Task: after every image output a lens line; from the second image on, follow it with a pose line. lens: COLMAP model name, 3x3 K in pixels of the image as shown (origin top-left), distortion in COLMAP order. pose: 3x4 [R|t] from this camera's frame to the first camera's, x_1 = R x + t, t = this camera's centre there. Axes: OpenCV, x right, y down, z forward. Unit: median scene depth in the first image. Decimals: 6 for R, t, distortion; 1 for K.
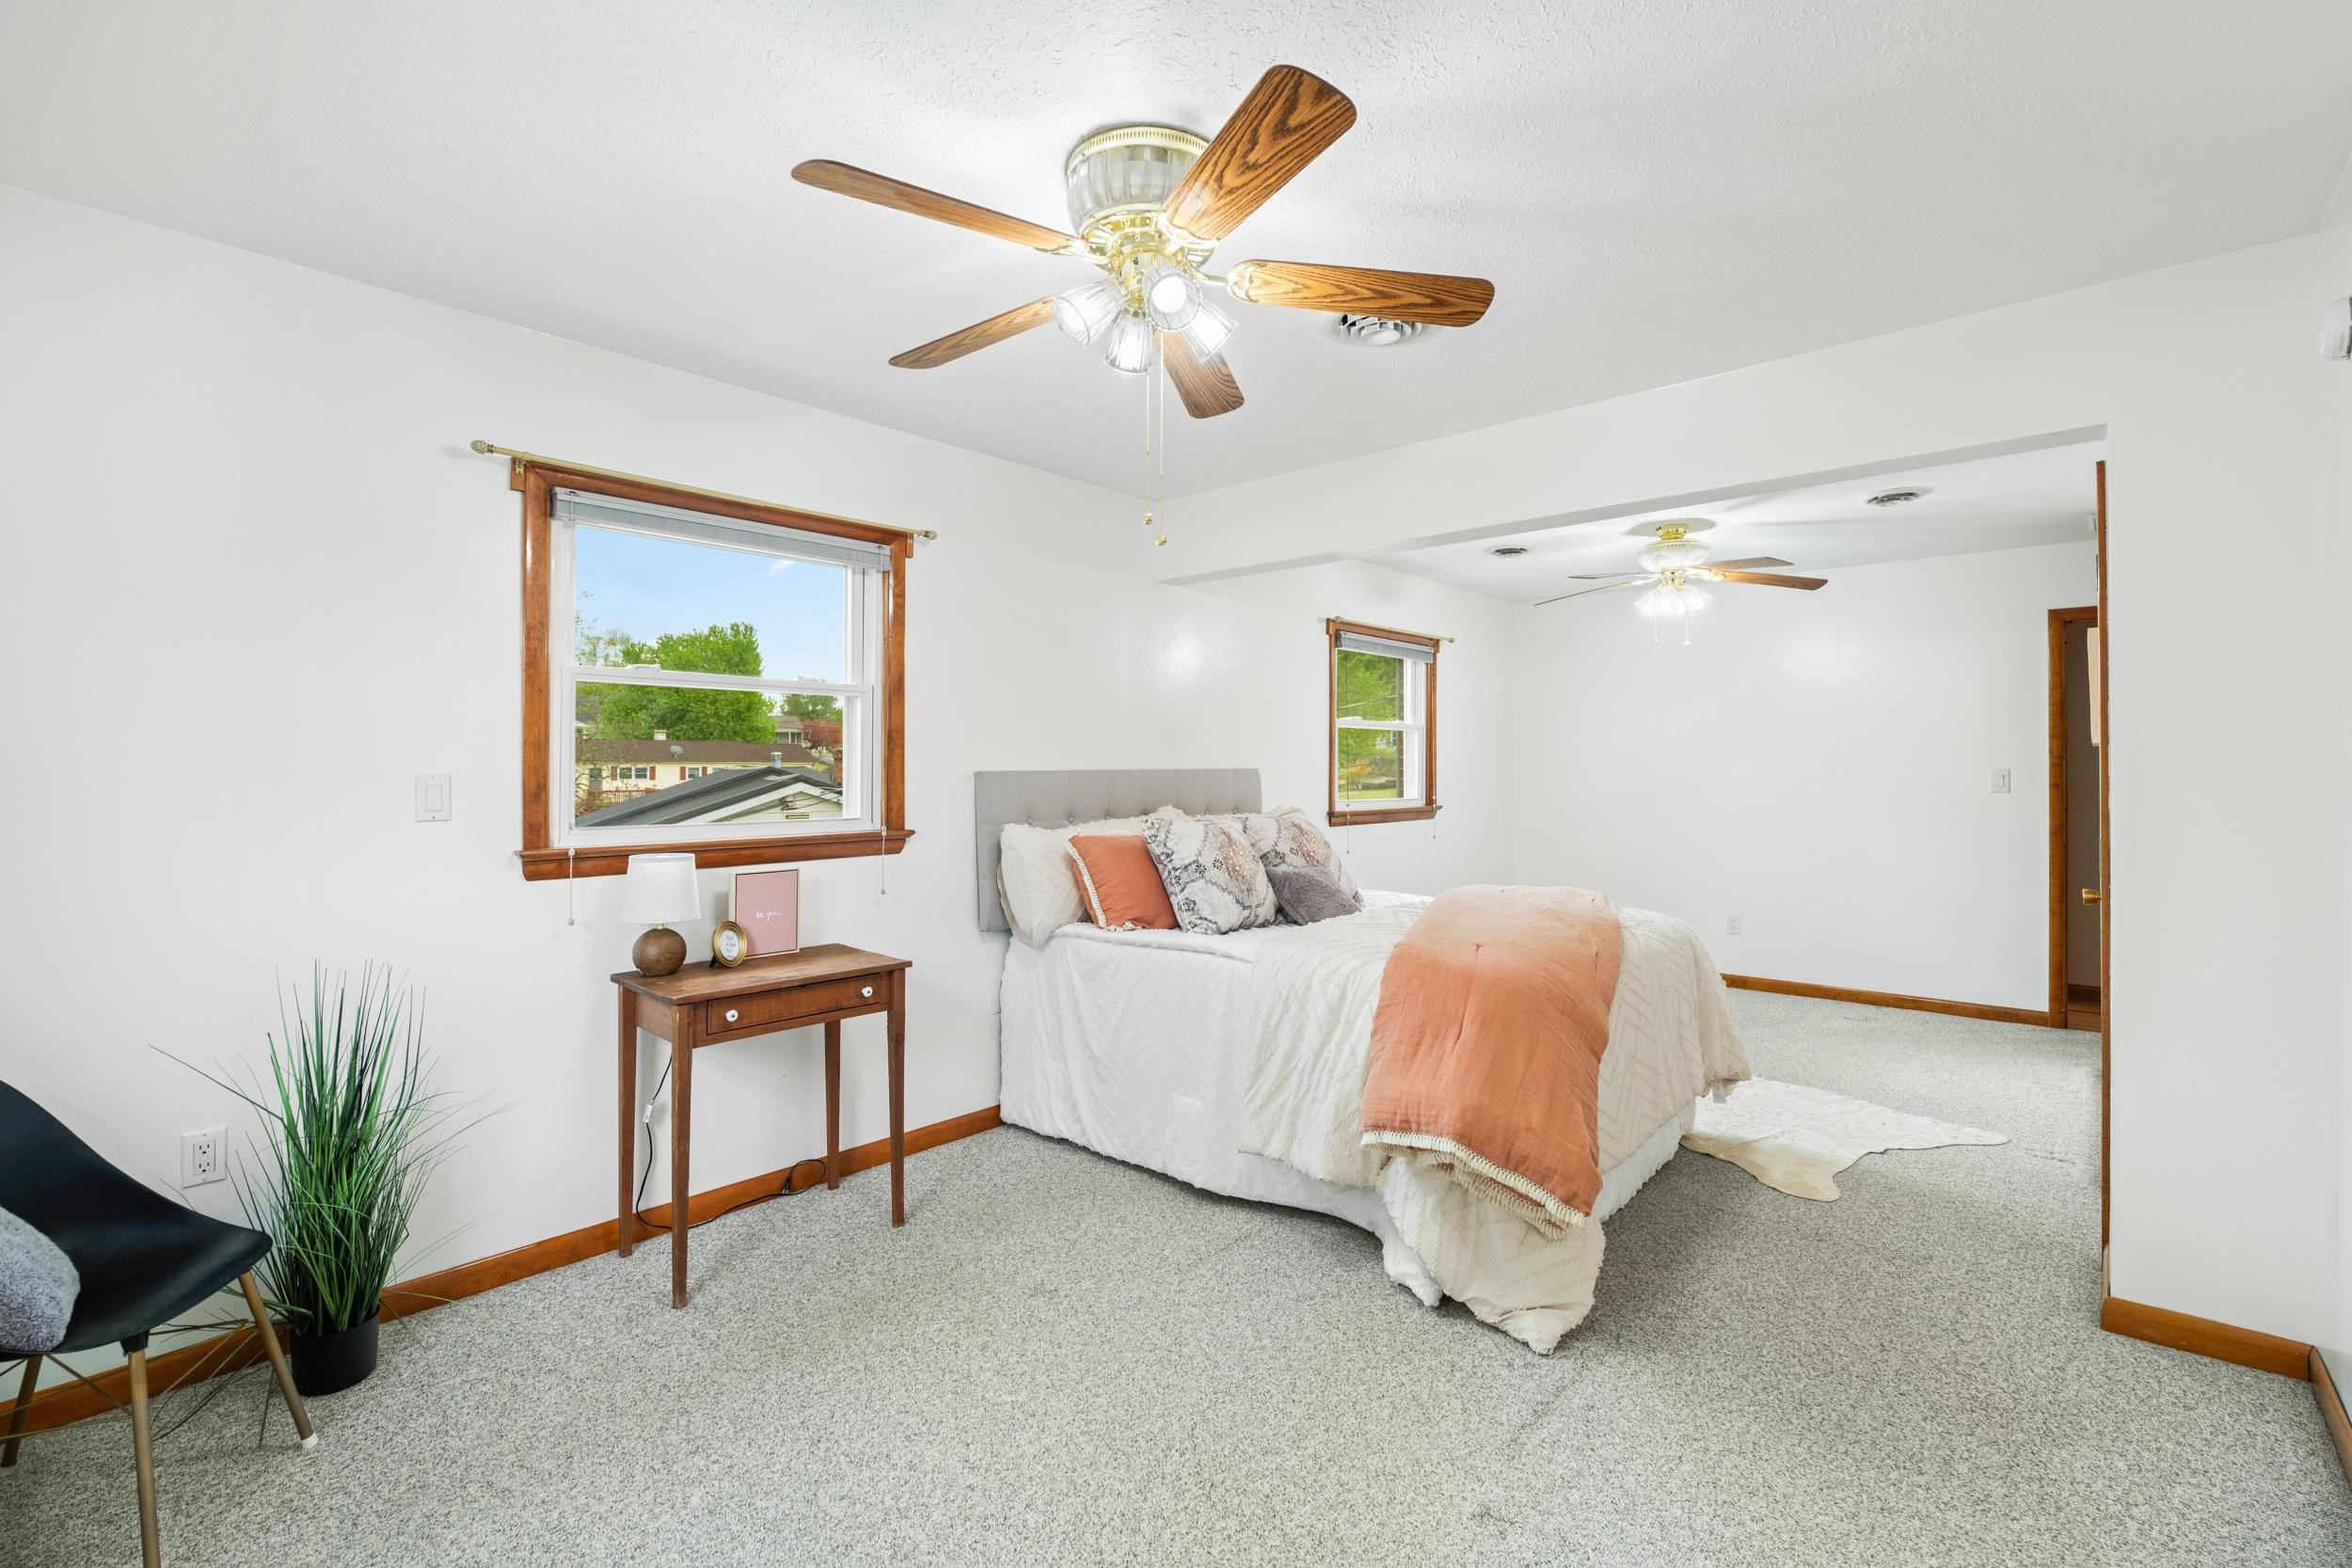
lens RADIAL K [[1041.0, 0, 1202.7], [0, 1041.0, 769.5], [0, 0, 1]] dist [-0.003127, 0.000202]
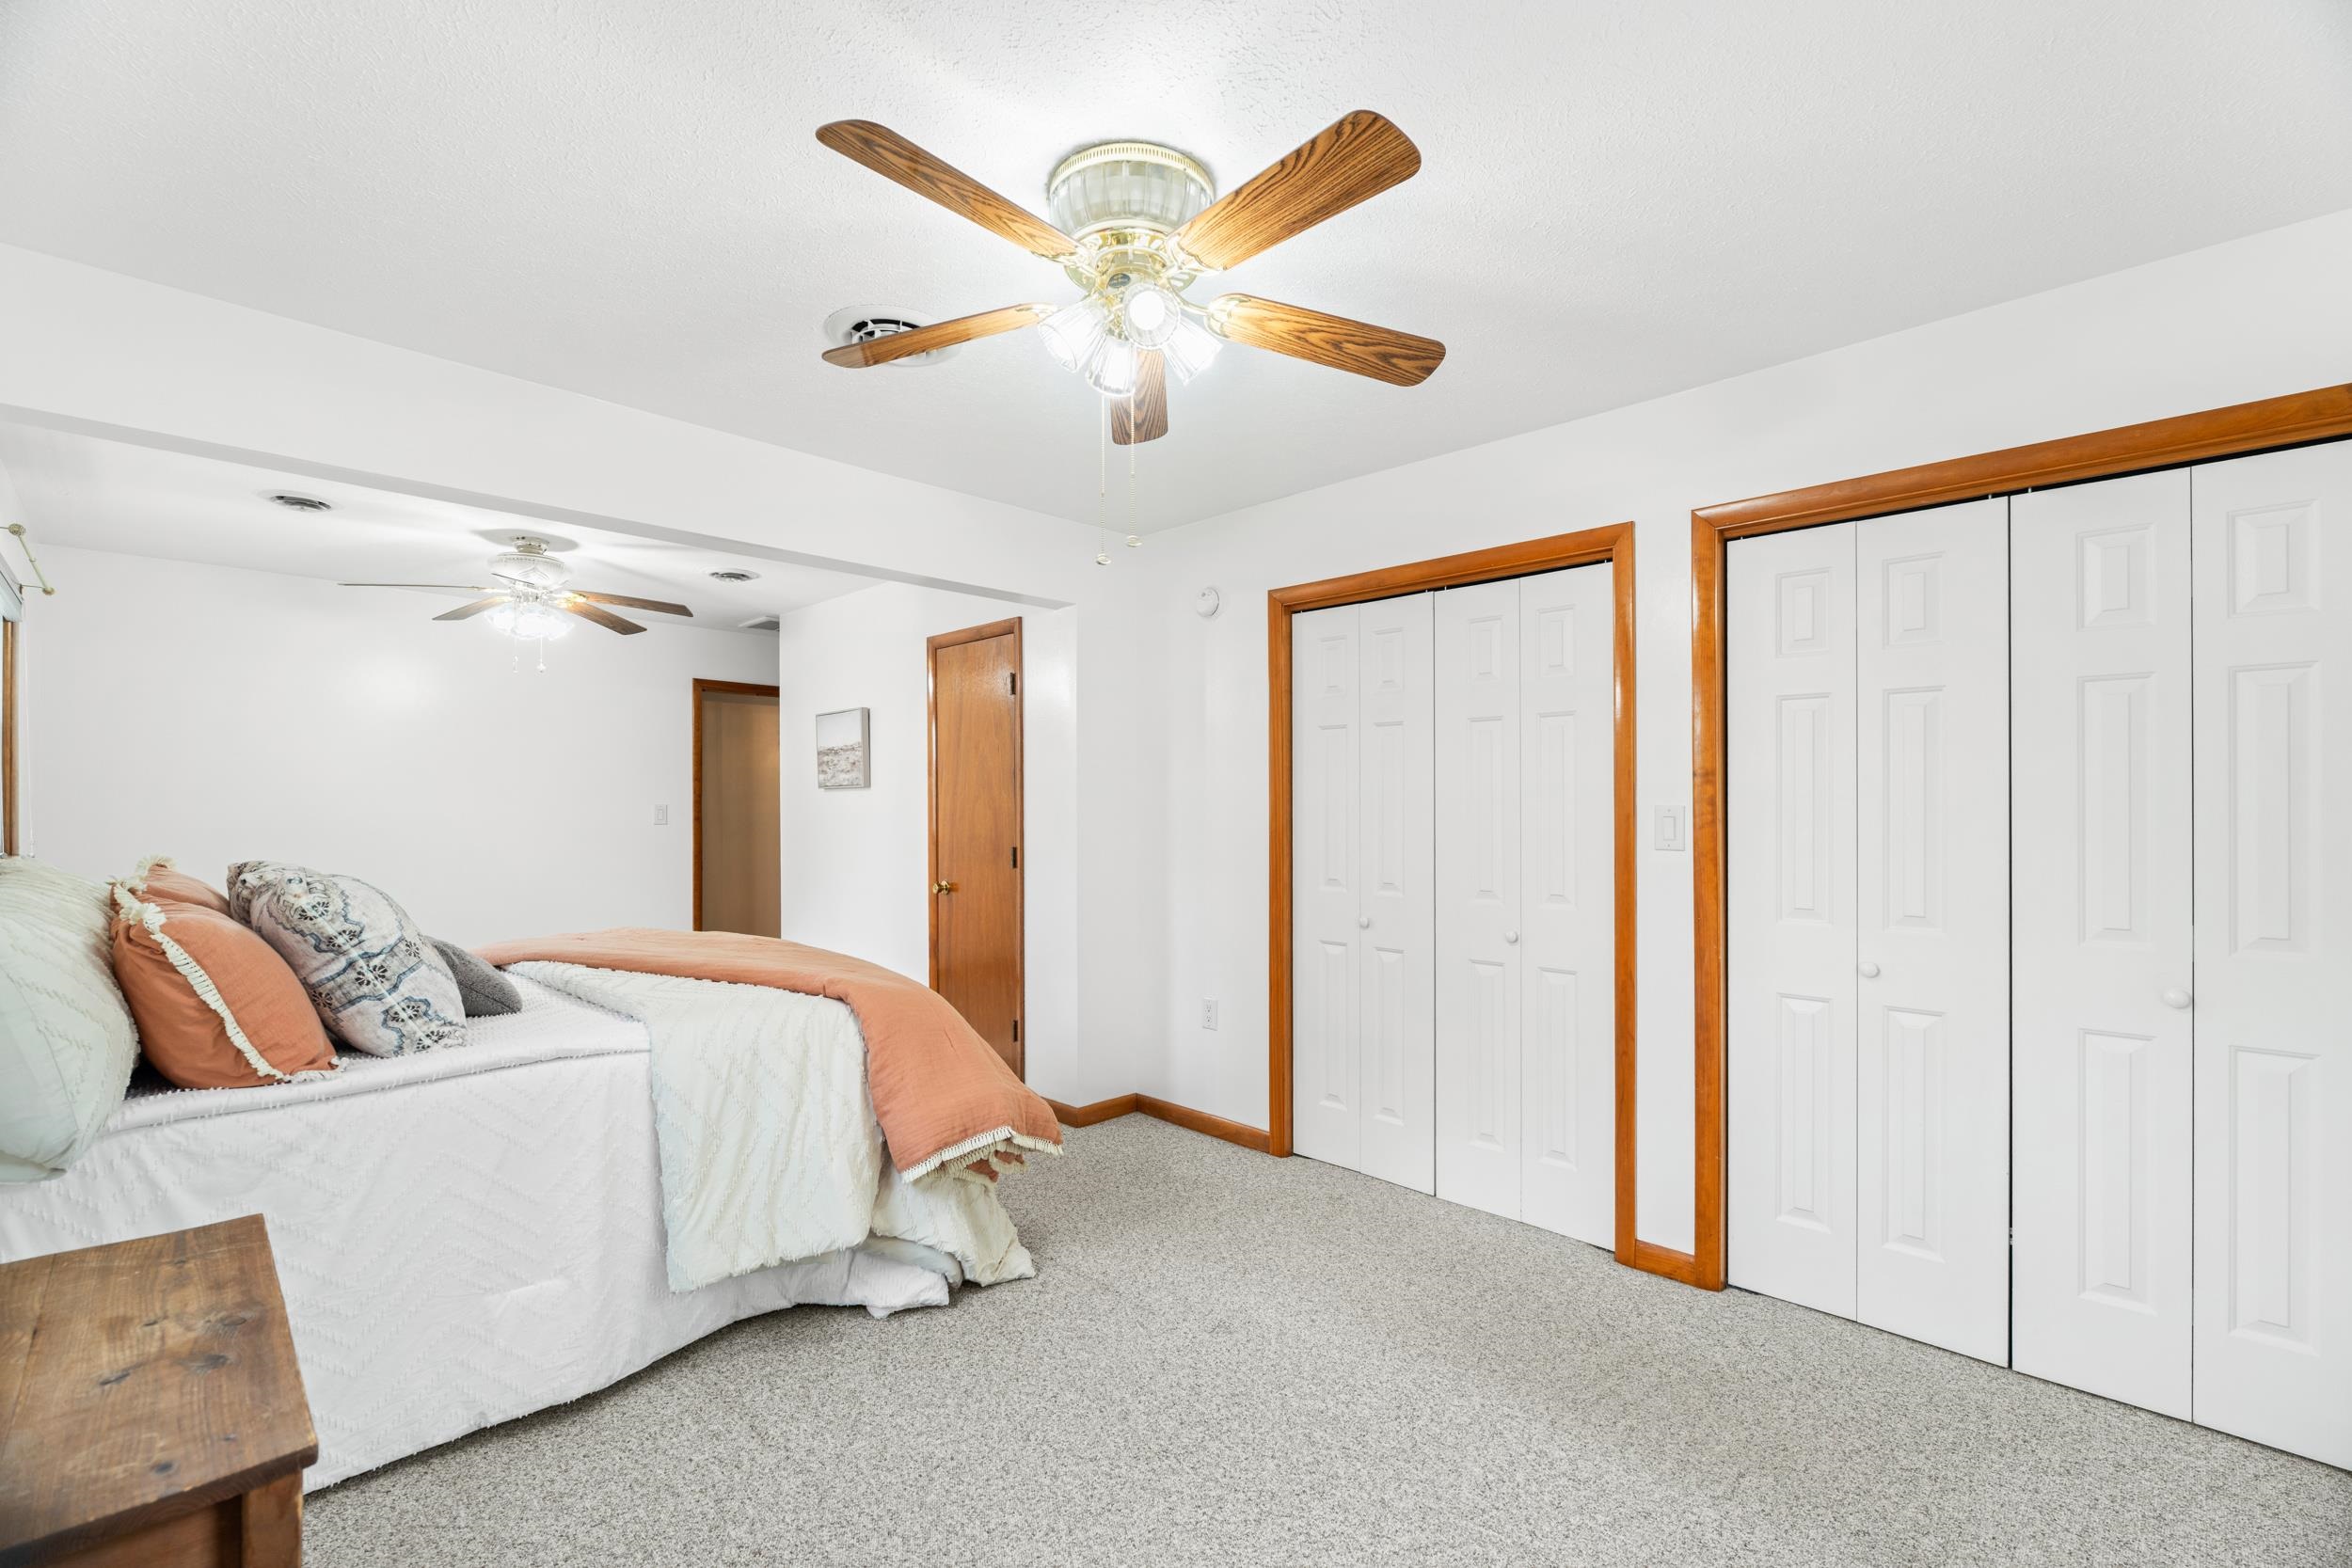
lens RADIAL K [[1020.7, 0, 1177.4], [0, 1020.7, 814.8], [0, 0, 1]] dist [-0.000206, 0.000102]
pose [[0.078353, 0.001275, 0.996925, -0.637777], [-0.006852, 0.999976, -0.000741, 0.013257], [-0.996902, -0.006773, 0.078360, 0.547232]]
